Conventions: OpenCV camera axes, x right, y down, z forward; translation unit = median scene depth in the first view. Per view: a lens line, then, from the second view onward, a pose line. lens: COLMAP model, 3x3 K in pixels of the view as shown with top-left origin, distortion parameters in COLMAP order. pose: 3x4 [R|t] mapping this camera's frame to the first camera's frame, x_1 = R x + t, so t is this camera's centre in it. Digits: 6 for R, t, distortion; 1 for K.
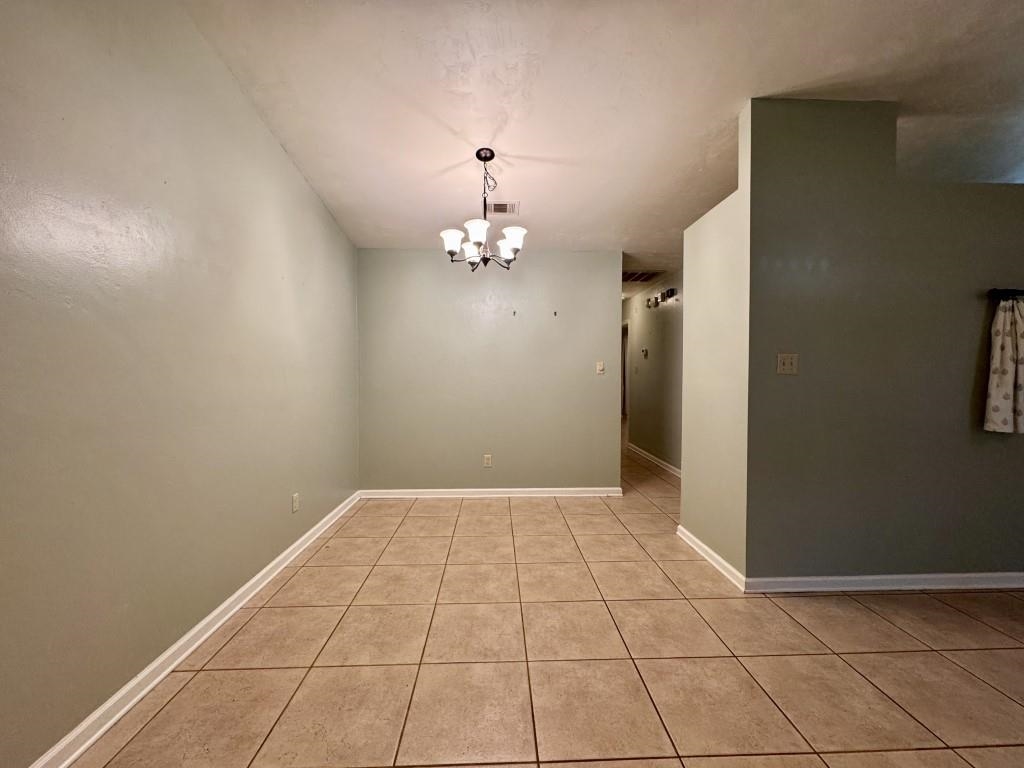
lens RADIAL K [[410.1, 0, 510.9], [0, 410.1, 383.1], [0, 0, 1]] dist [-0.000437, 0.000220]
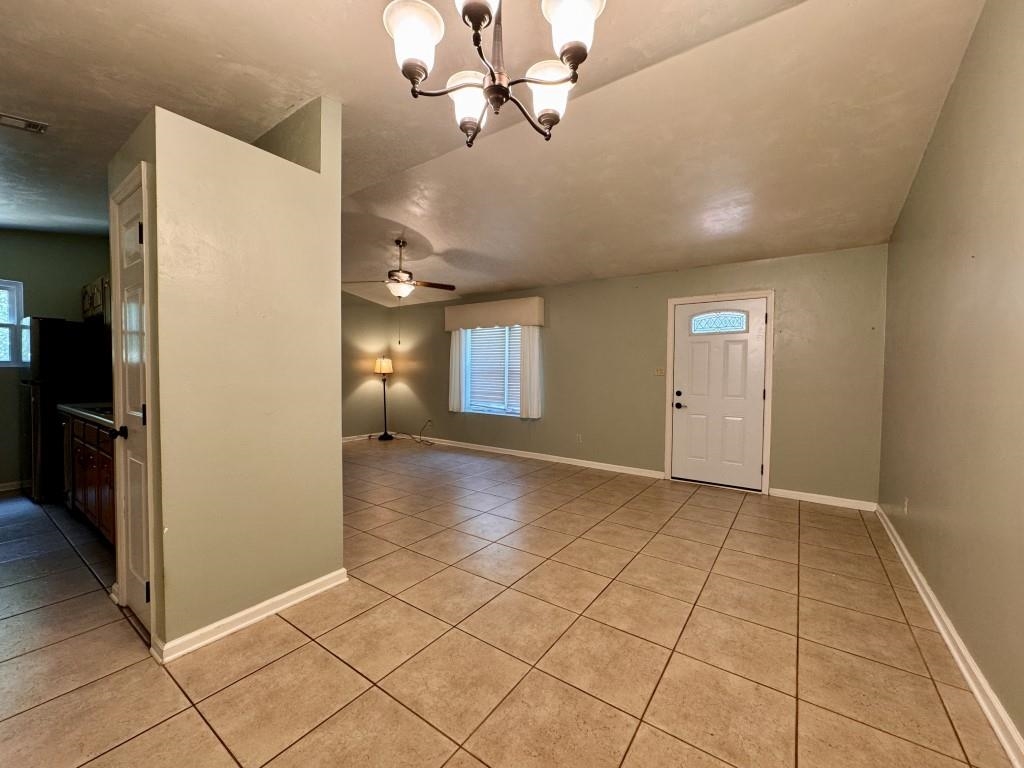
lens RADIAL K [[409.1, 0, 511.0], [0, 409.1, 383.8], [0, 0, 1]] dist [-0.004359, 0.000729]
pose [[-0.794276, -0.024682, 0.607056, -0.375321], [0.002554, 0.999030, 0.043961, -0.035807], [-0.607552, 0.036467, -0.793442, 1.517461]]
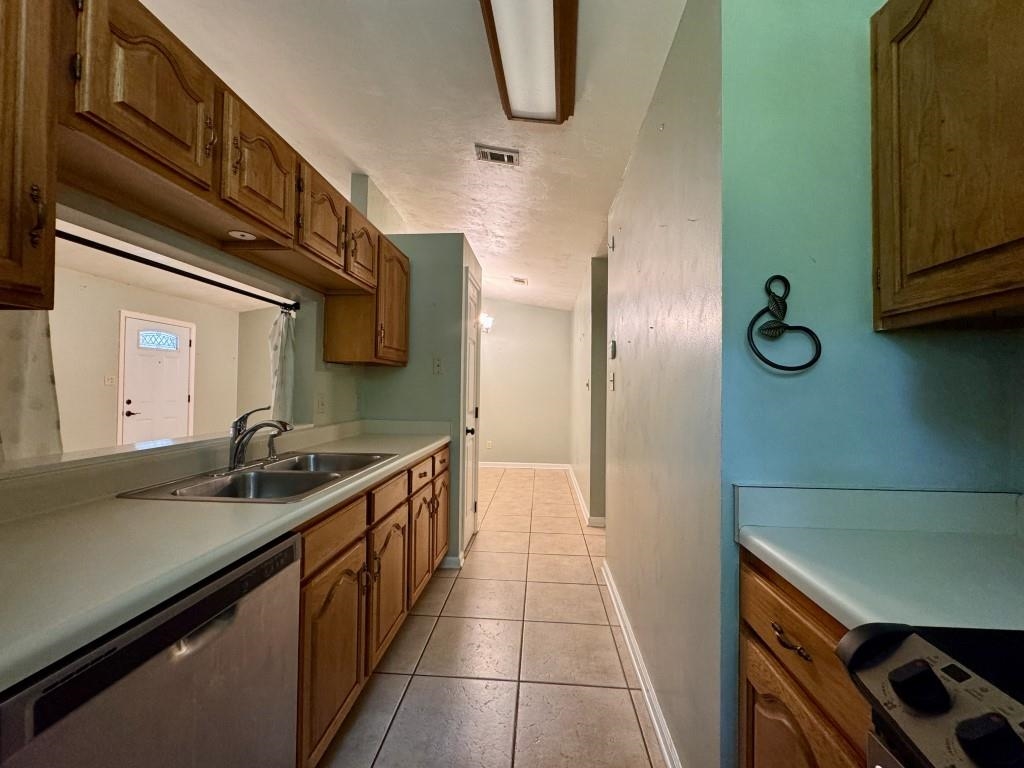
lens RADIAL K [[409.1, 0, 511.0], [0, 409.1, 383.8], [0, 0, 1]] dist [-0.004359, 0.000729]
pose [[-0.114739, -0.012691, -0.993315, 2.070206], [-0.029664, 0.999516, -0.009343, -0.030928], [0.992953, 0.028393, -0.115060, 1.628235]]
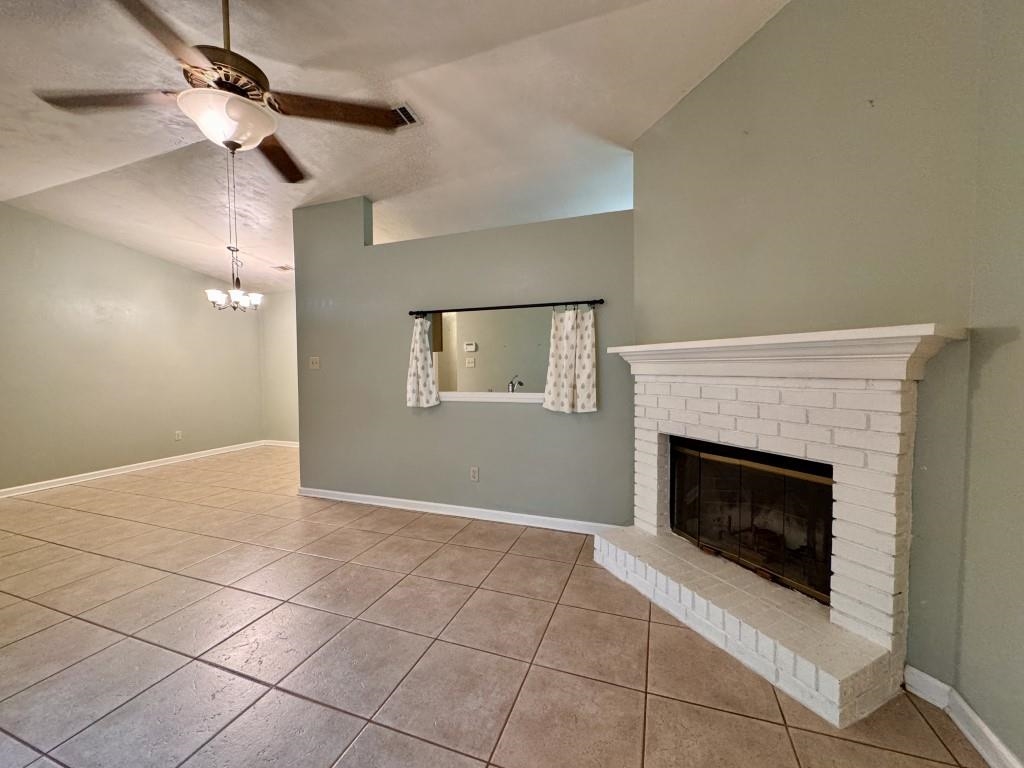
lens RADIAL K [[409.1, 0, 511.0], [0, 409.1, 383.8], [0, 0, 1]] dist [-0.004359, 0.000729]
pose [[0.925027, 0.005262, -0.379865, 2.009880], [0.002985, 0.999773, 0.021118, 0.004661], [0.379890, -0.020668, 0.924801, -0.243646]]
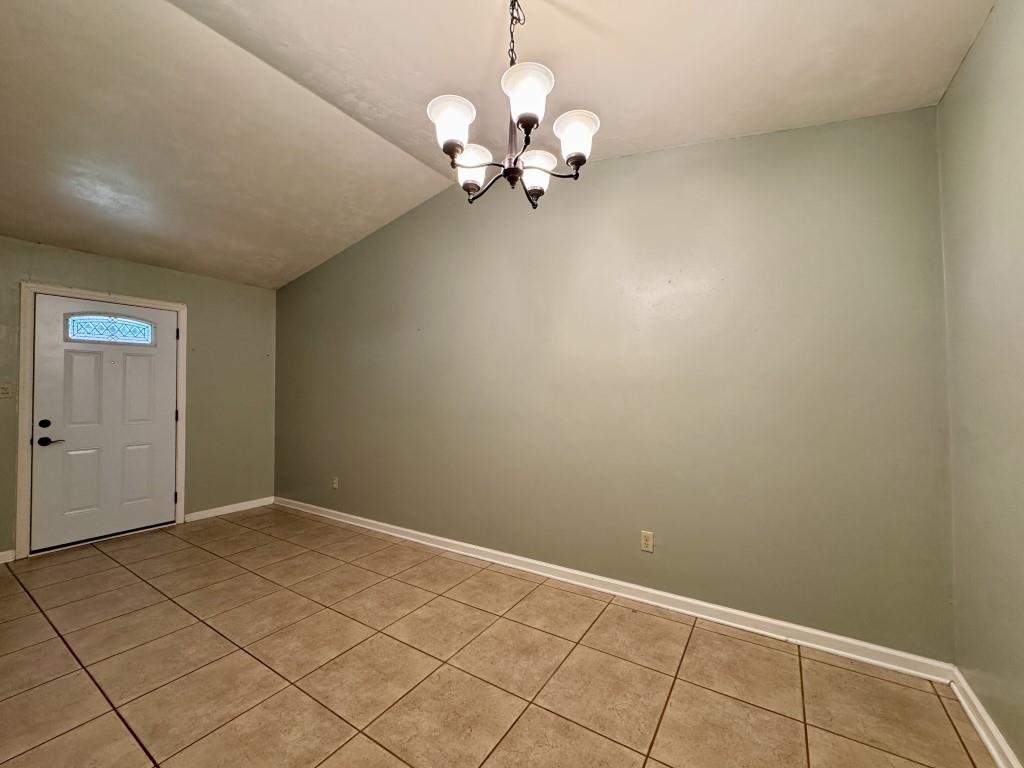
lens RADIAL K [[410.1, 0, 510.9], [0, 410.1, 383.1], [0, 0, 1]] dist [-0.000437, 0.000220]
pose [[-0.576994, -0.015449, -0.816602, 0.414580], [-0.010761, 0.999878, -0.011313, -0.034780], [0.816677, 0.002260, -0.577090, 1.489480]]
